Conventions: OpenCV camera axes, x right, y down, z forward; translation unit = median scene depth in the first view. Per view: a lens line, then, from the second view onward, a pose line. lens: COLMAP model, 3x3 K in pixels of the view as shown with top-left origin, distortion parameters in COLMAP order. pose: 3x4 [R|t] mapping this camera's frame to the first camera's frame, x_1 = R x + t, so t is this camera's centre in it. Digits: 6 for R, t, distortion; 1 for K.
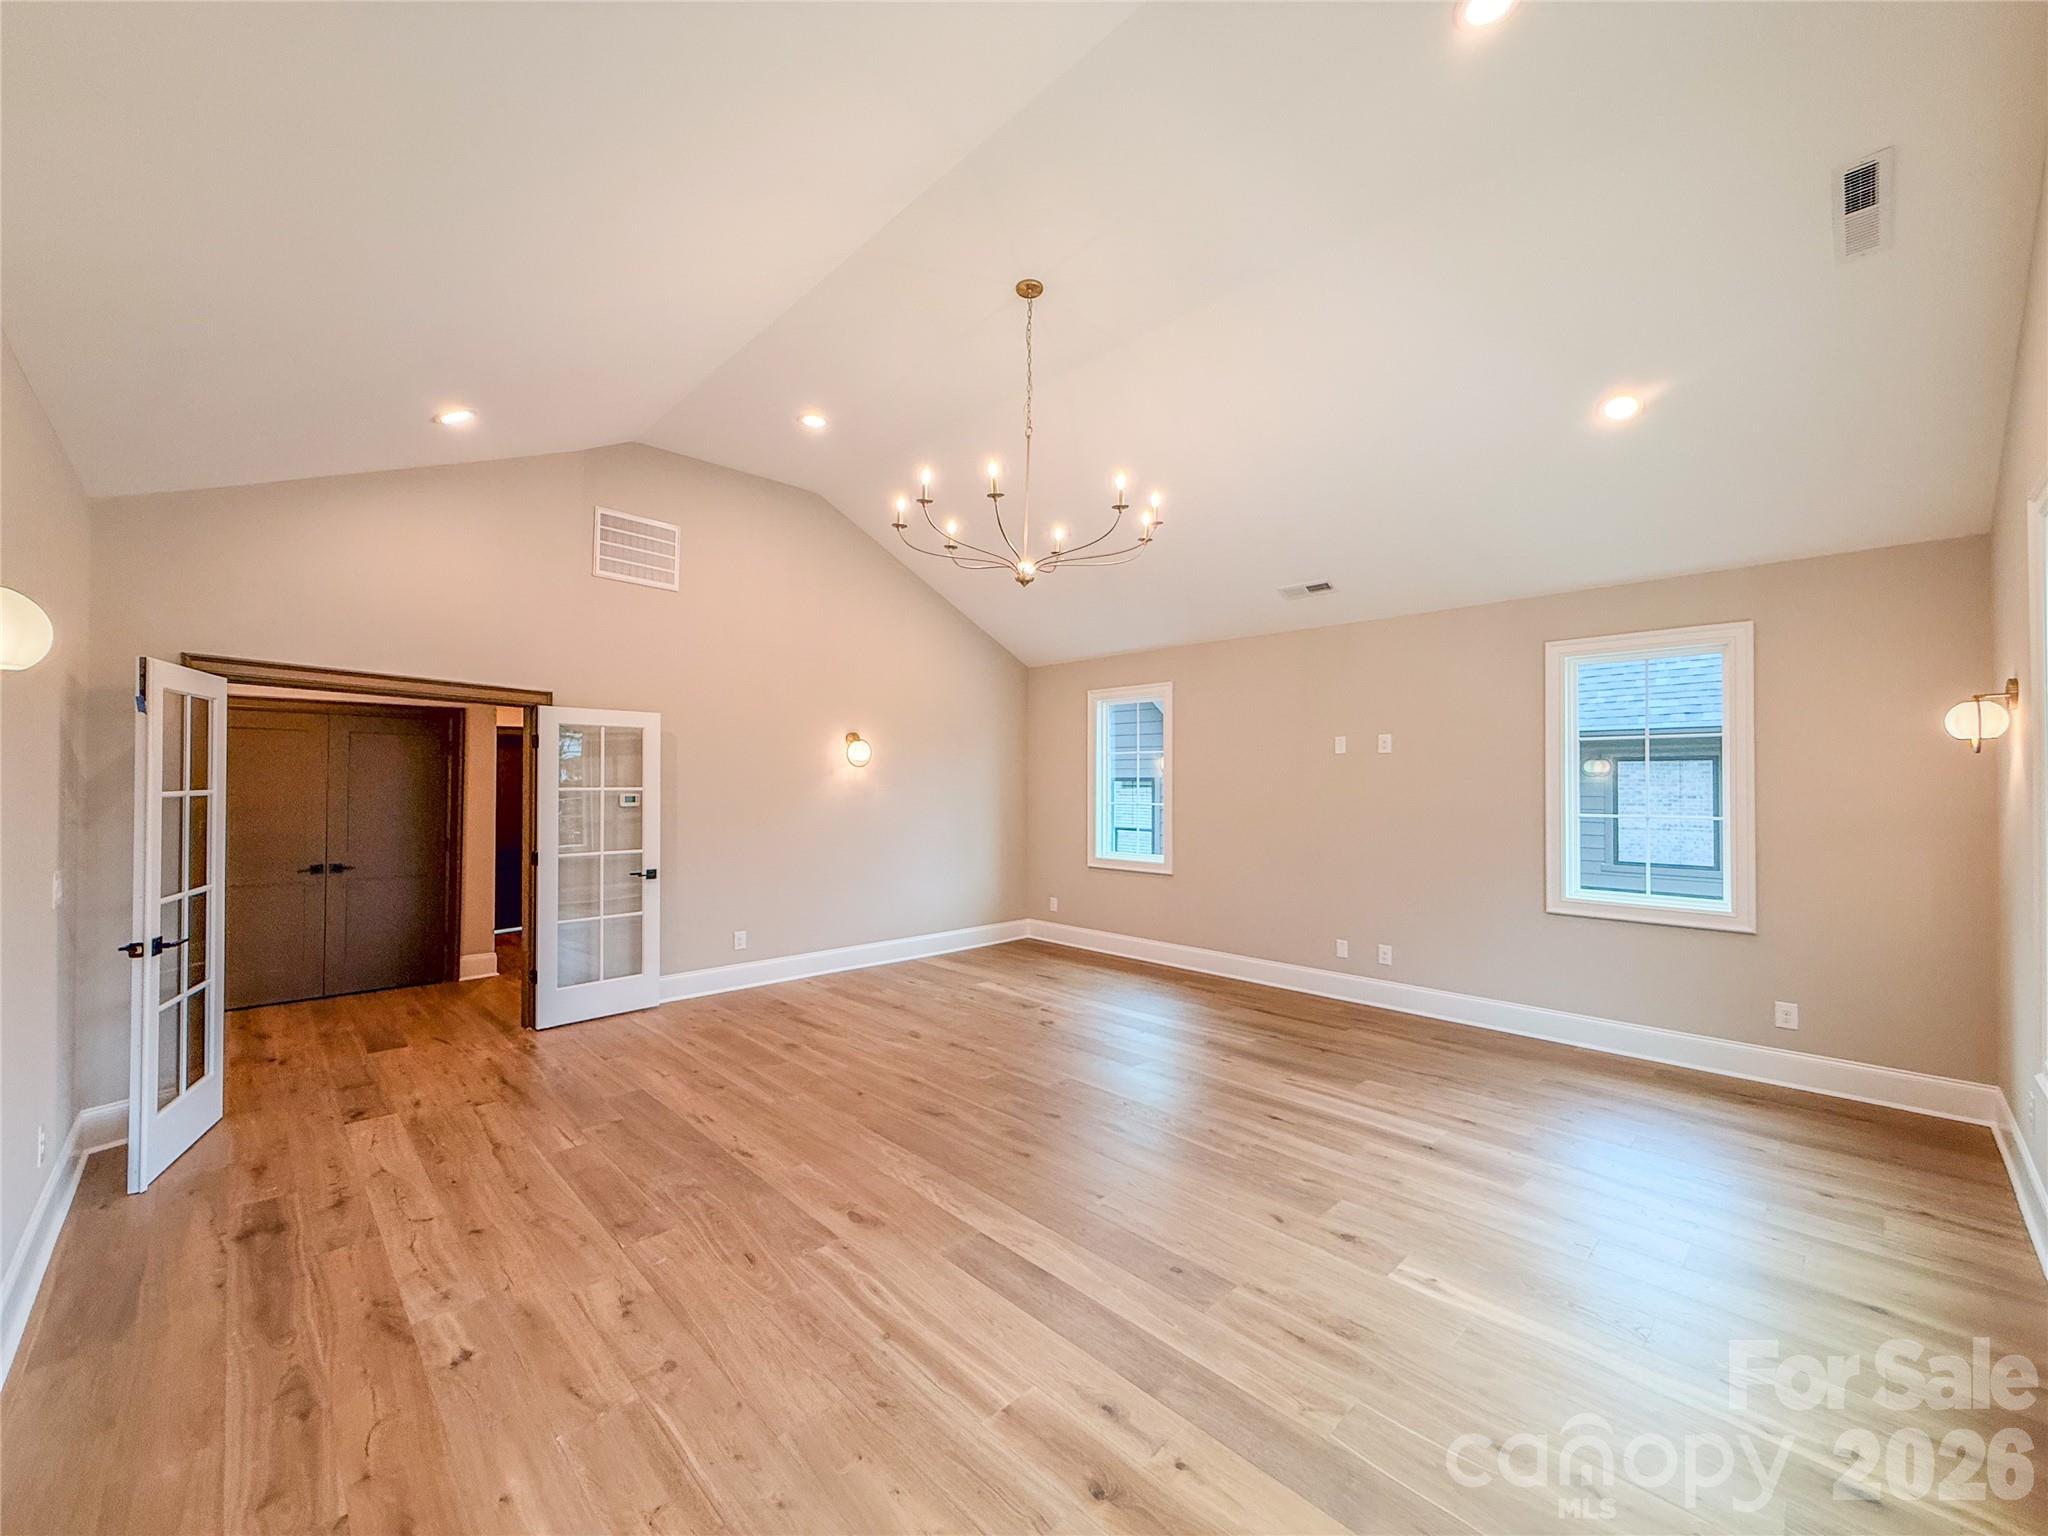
lens RADIAL K [[809.0, 0, 1019.3], [0, 809.0, 793.3], [0, 0, 1]] dist [0.034484, 0.000151]
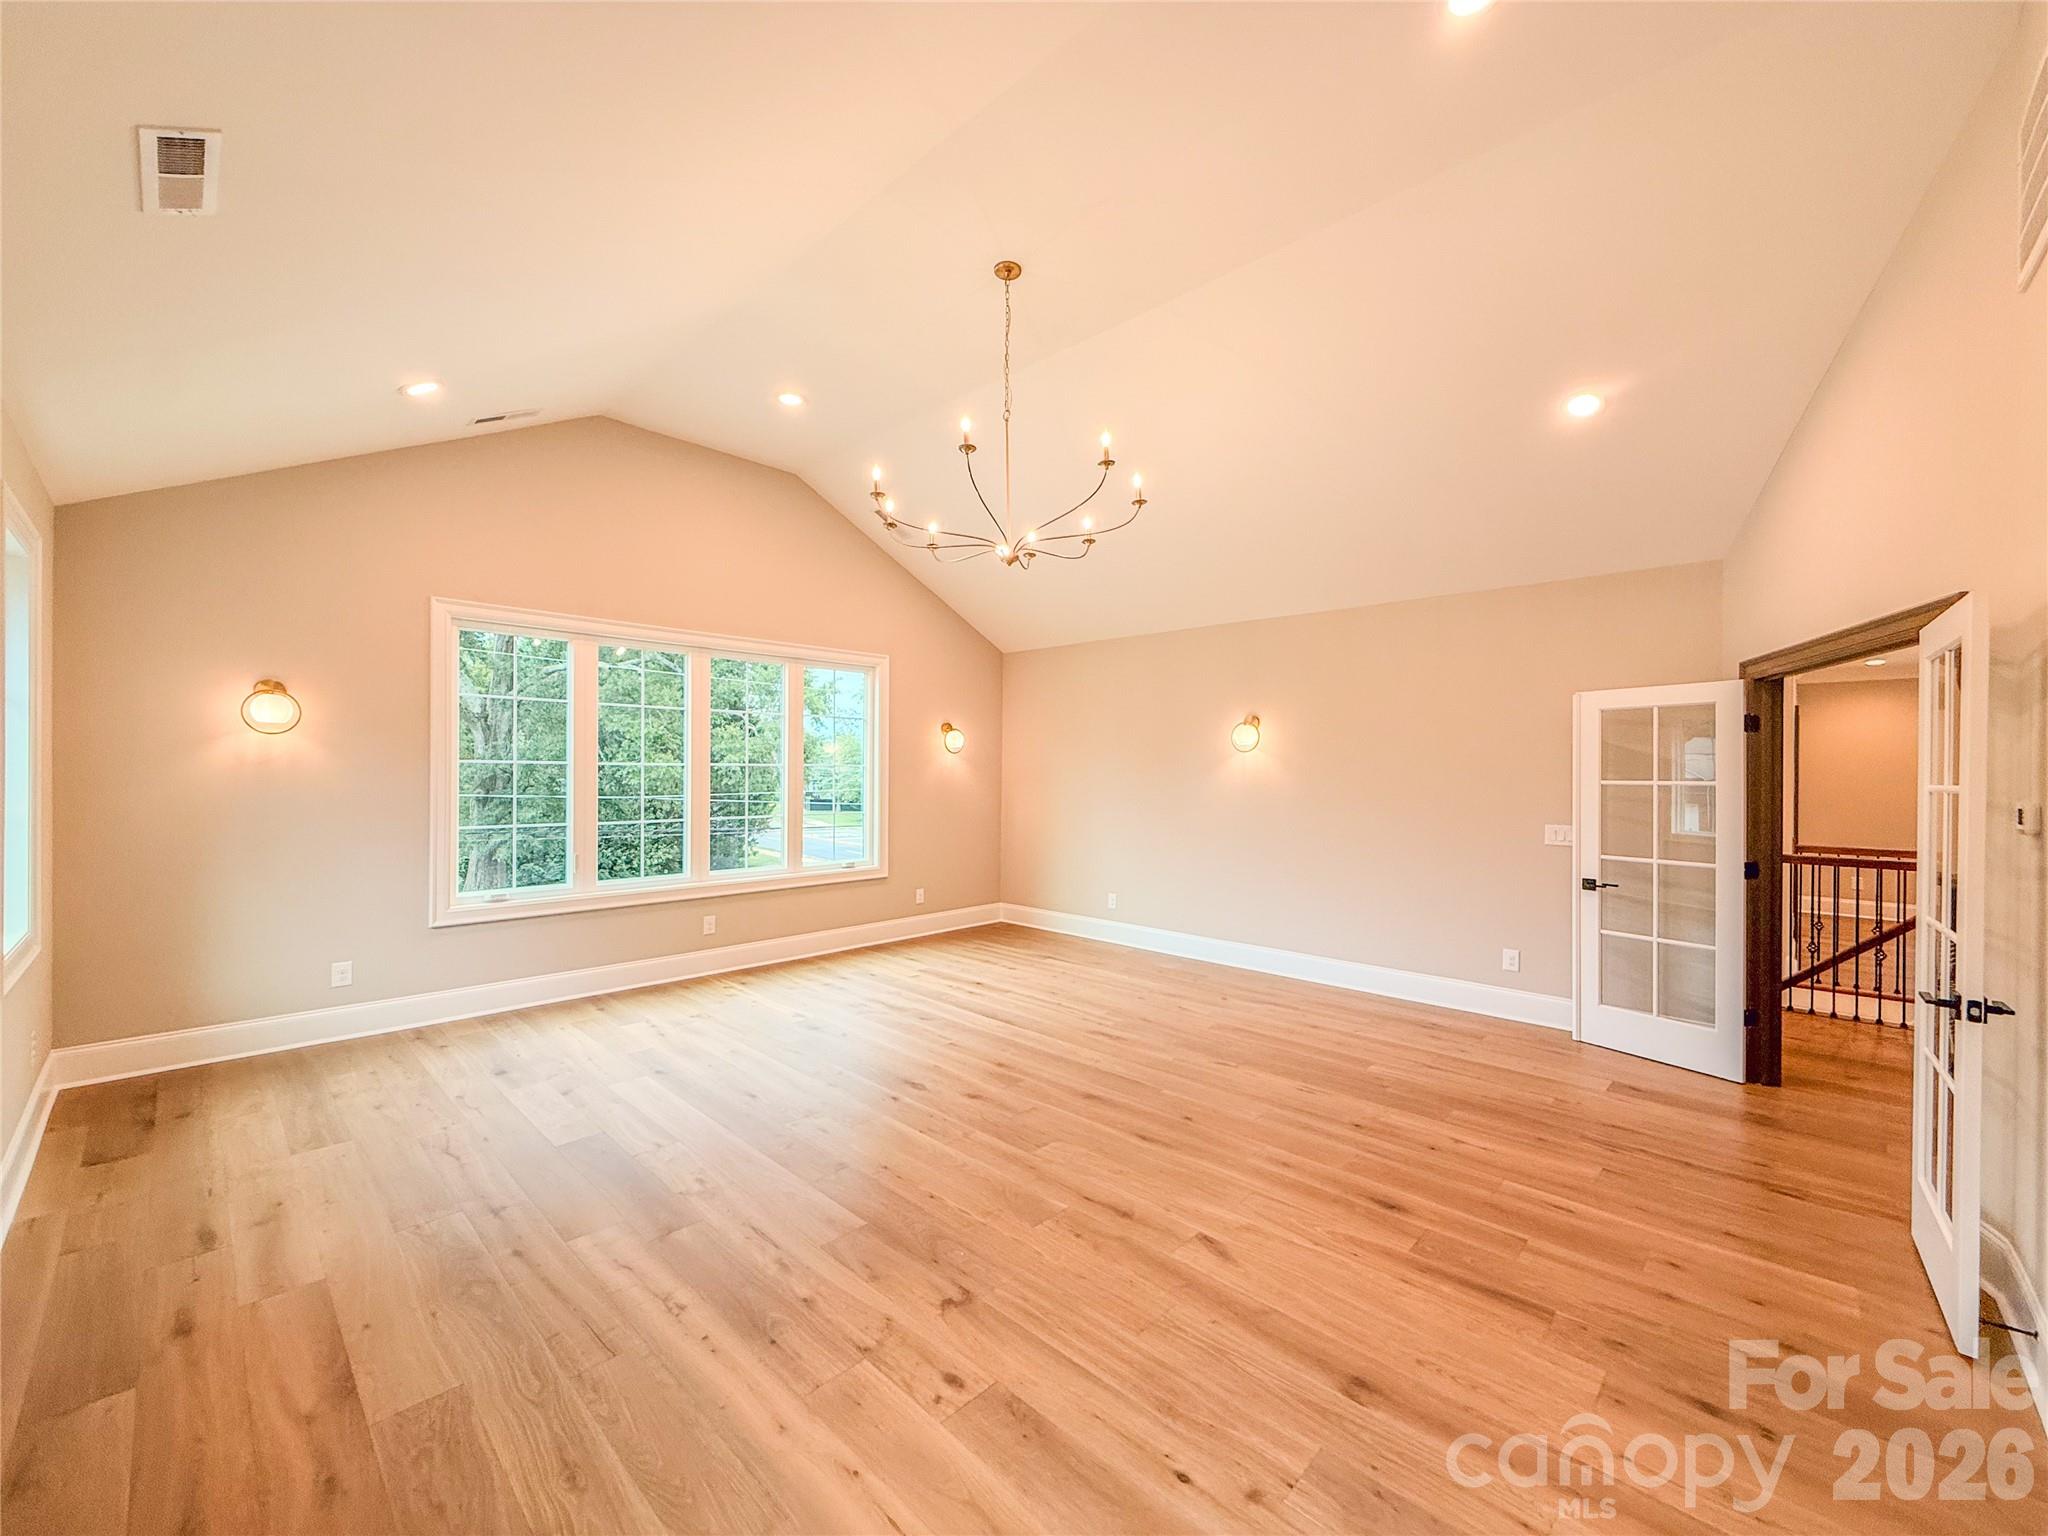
lens RADIAL K [[813.4, 0, 1022.2], [0, 813.4, 771.7], [0, 0, 1]] dist [0.001170, -0.000041]
pose [[-0.999289, -0.011404, -0.035937, 0.023259], [-0.011964, 0.999810, 0.015407, -0.020800], [0.035754, 0.015826, -0.999235, 1.992223]]
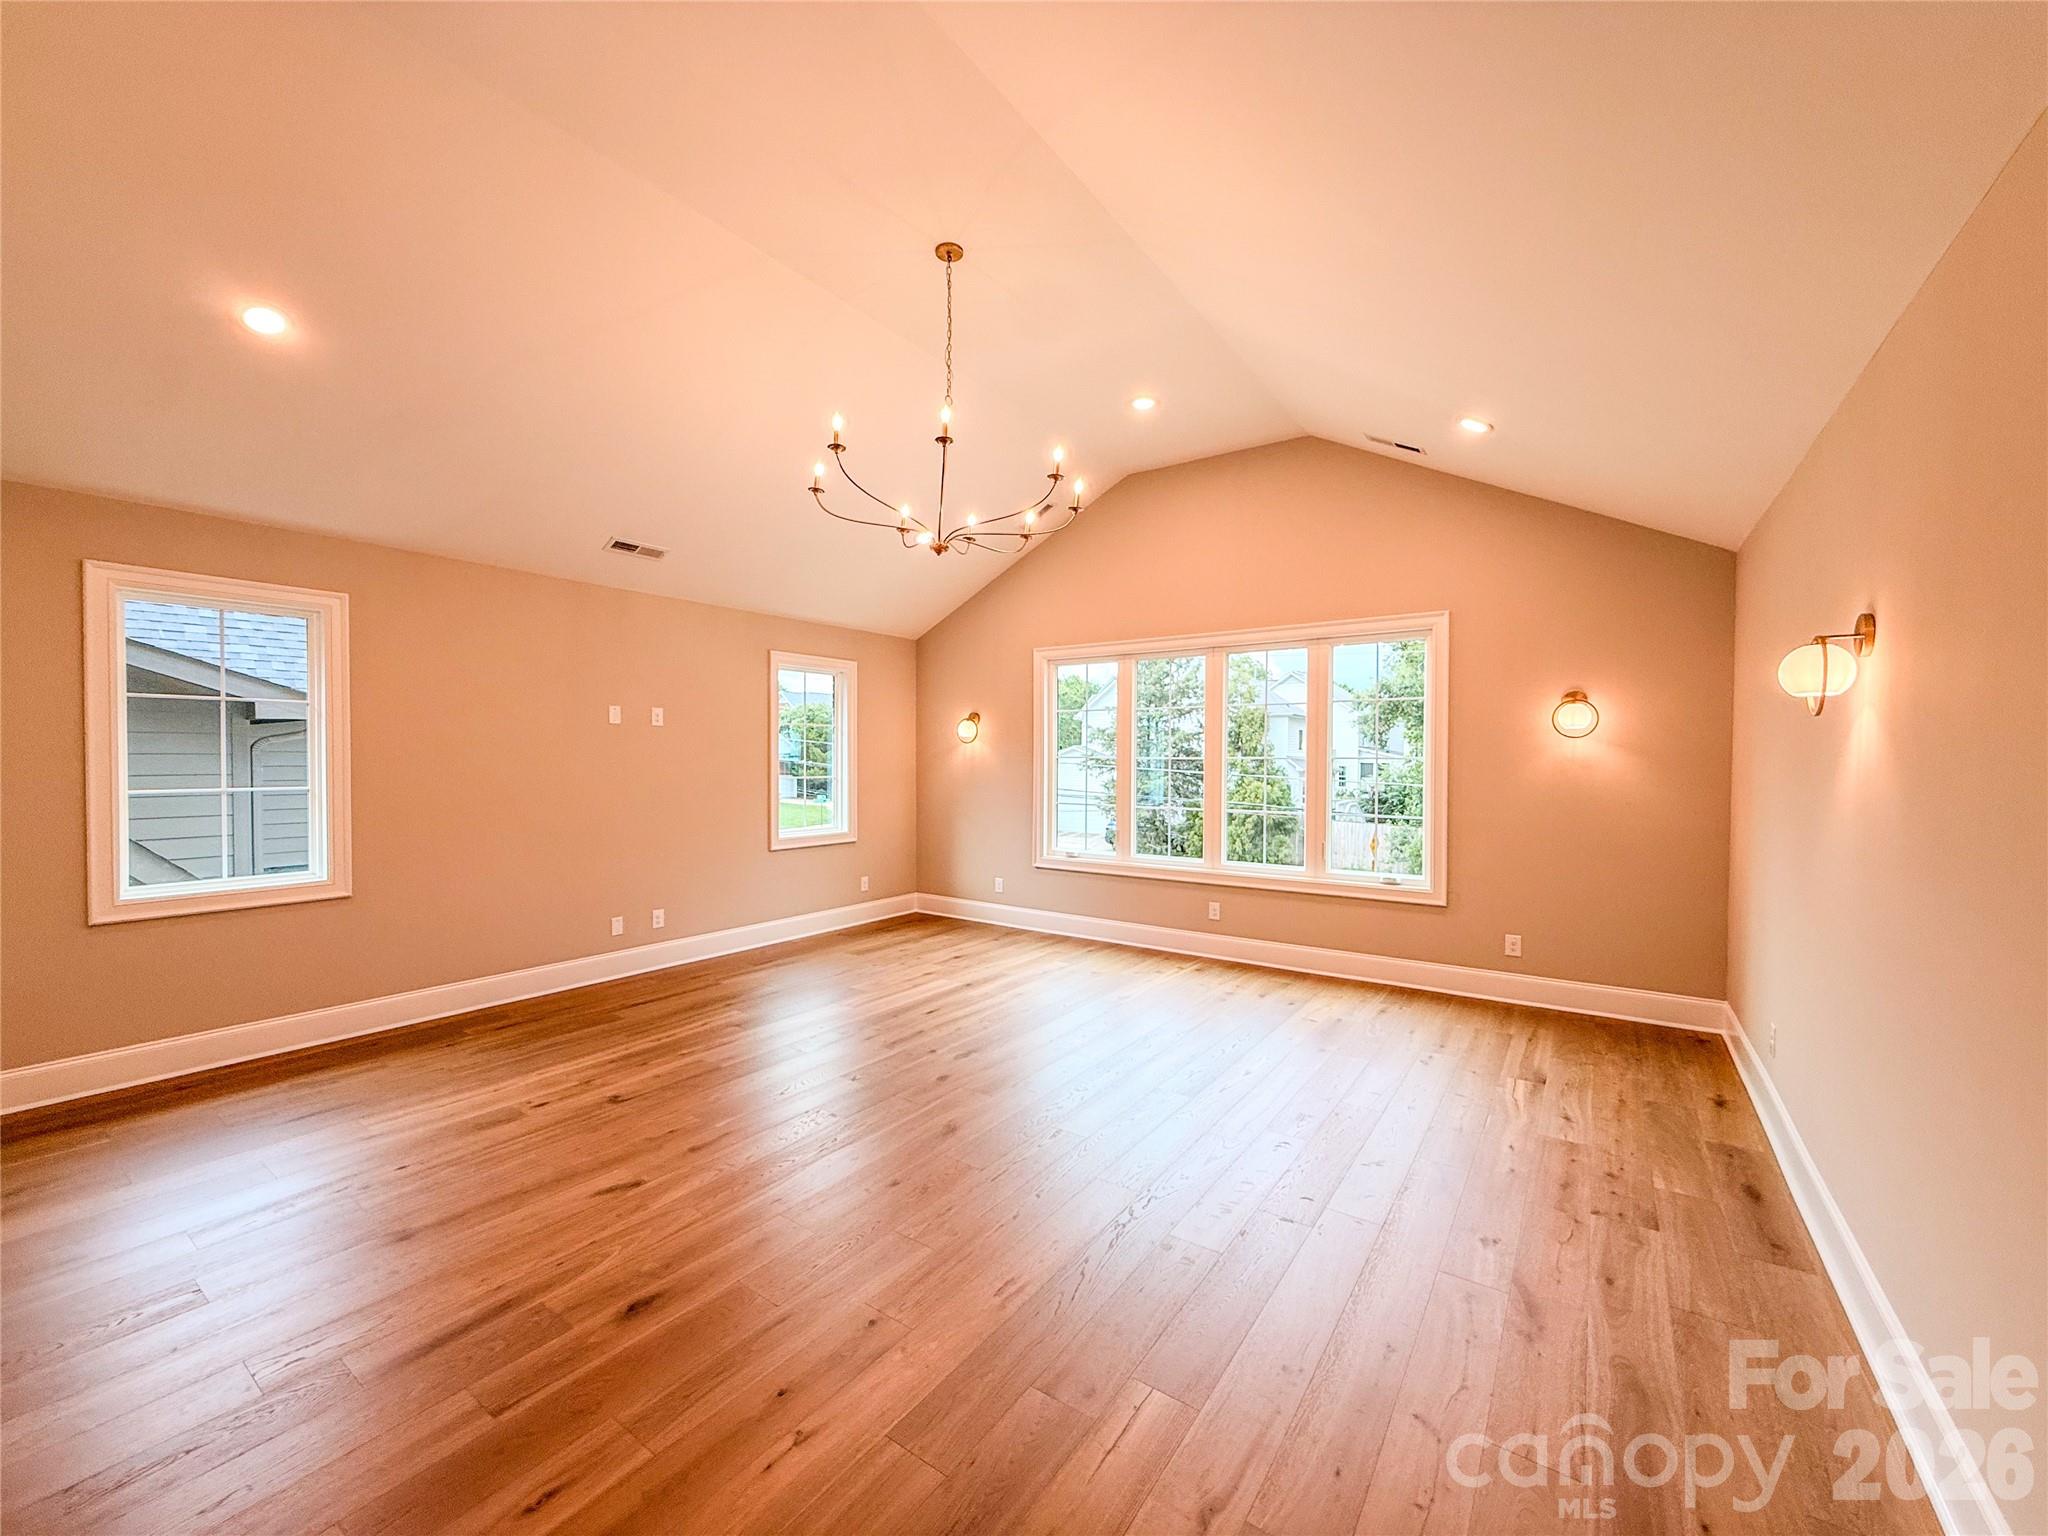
lens RADIAL K [[813.4, 0, 1022.2], [0, 813.4, 771.7], [0, 0, 1]] dist [0.001170, -0.000041]
pose [[-0.187147, -0.013464, 0.982240, -0.974900], [0.008515, 0.999846, 0.015328, -0.003876], [-0.982295, 0.011233, -0.187003, 1.086708]]
